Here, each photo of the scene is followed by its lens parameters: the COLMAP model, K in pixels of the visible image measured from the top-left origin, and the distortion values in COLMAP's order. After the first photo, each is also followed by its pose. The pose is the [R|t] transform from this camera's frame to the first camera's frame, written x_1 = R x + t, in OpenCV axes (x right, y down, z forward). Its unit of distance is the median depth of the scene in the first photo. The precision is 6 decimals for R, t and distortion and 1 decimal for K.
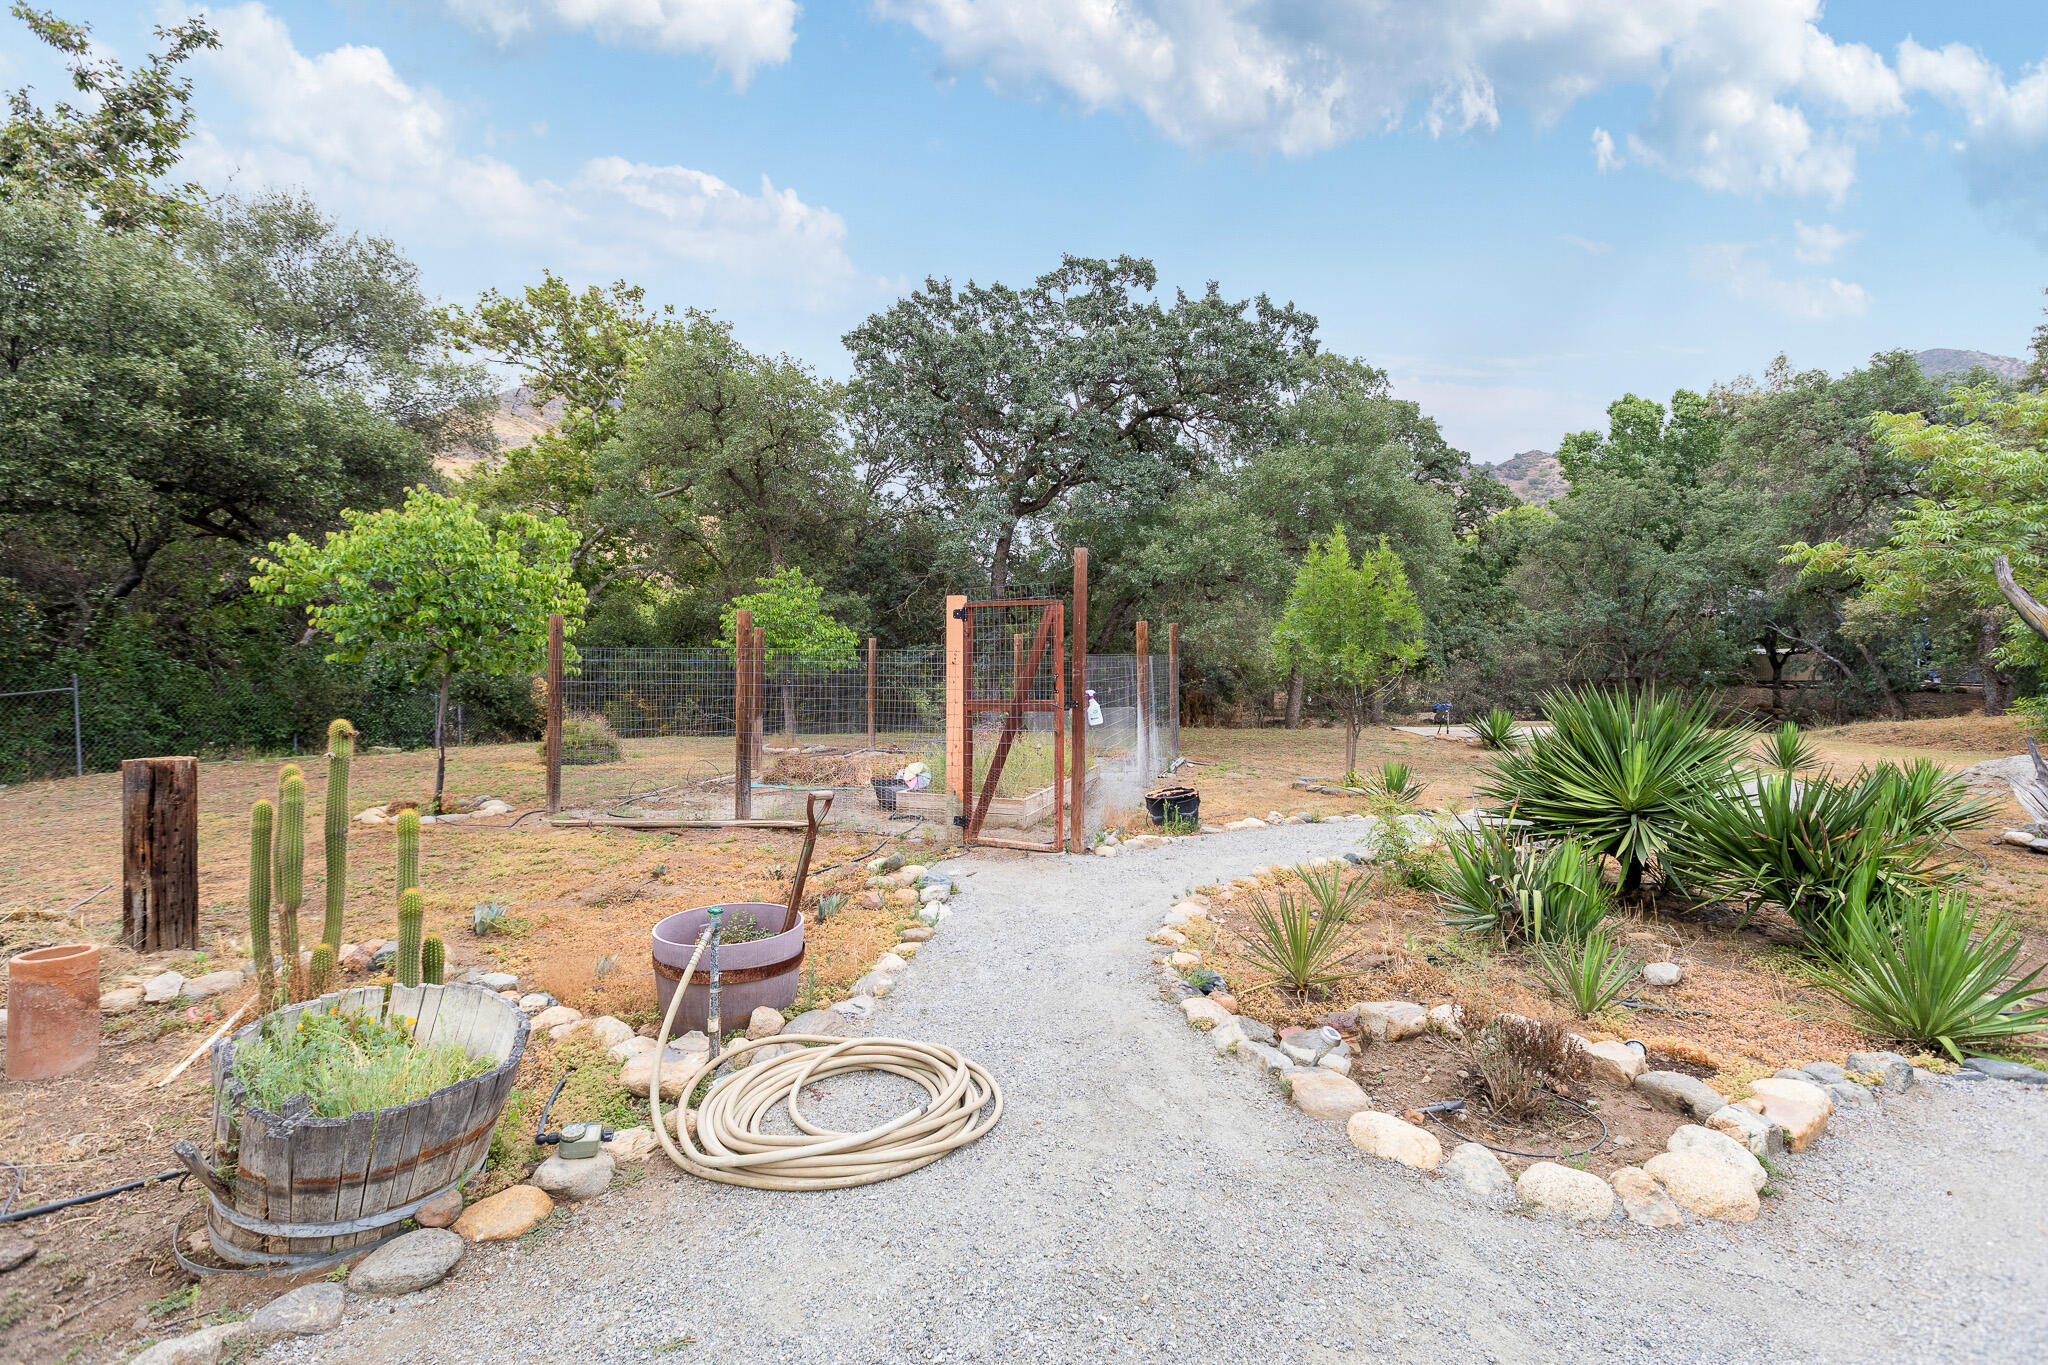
lens RADIAL K [[960.7, 0, 1016.9], [0, 960.7, 671.5], [0, 0, 1]] dist [0.002038, 0.000260]
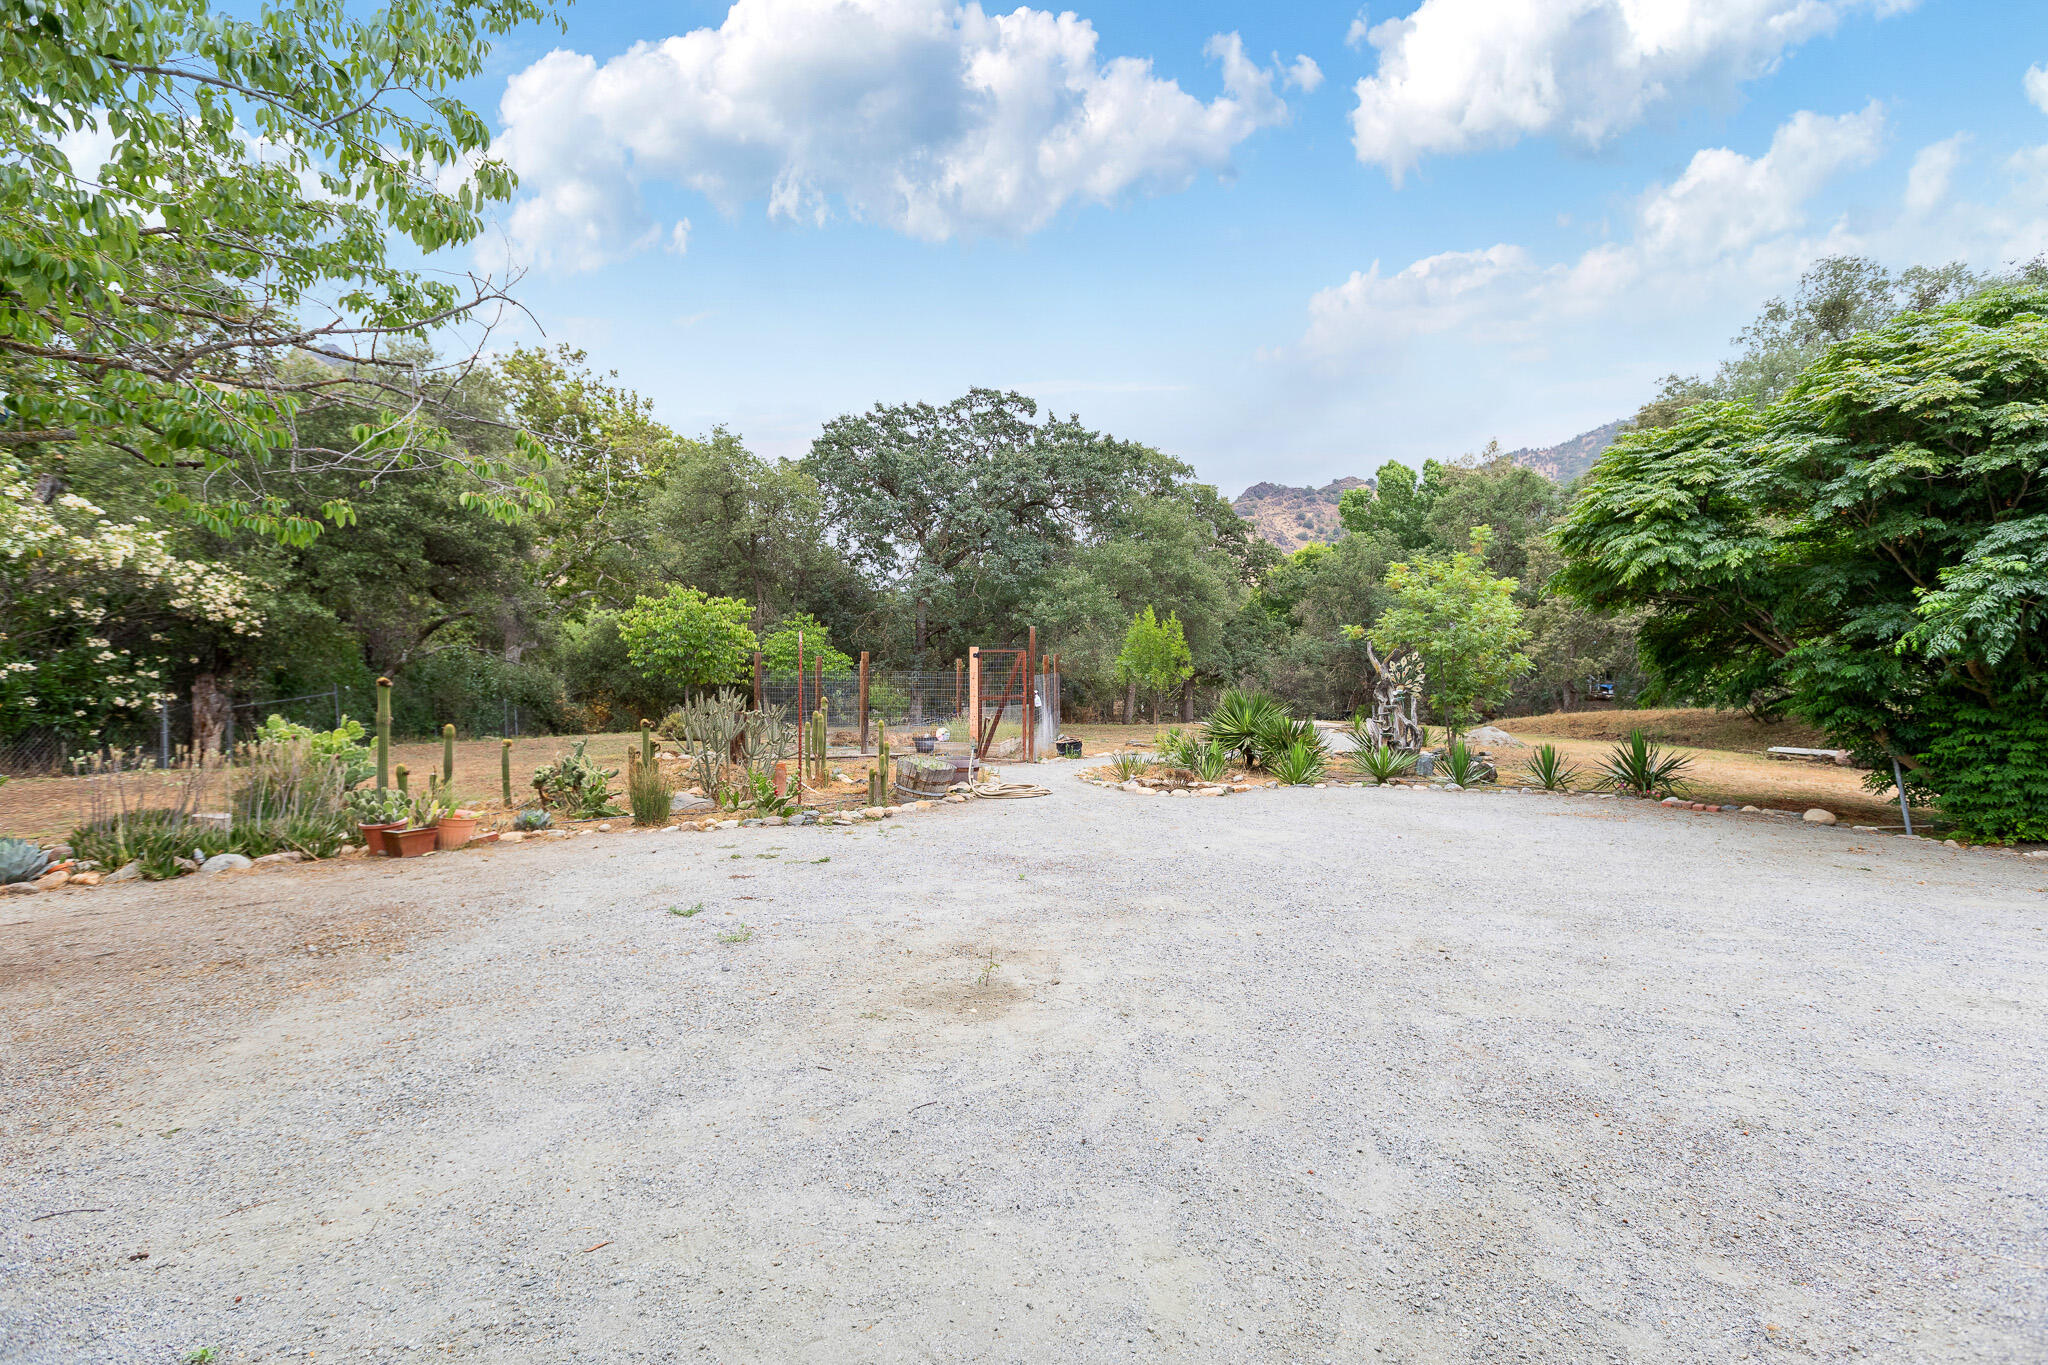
lens RADIAL K [[960.7, 0, 1026.5], [0, 960.7, 699.2], [0, 0, 1]] dist [0.002038, 0.000260]
pose [[0.985218, -0.000916, 0.171302, -0.114035], [-0.001756, 0.999879, 0.015446, 0.001510], [-0.171295, -0.015519, 0.985098, -0.411745]]
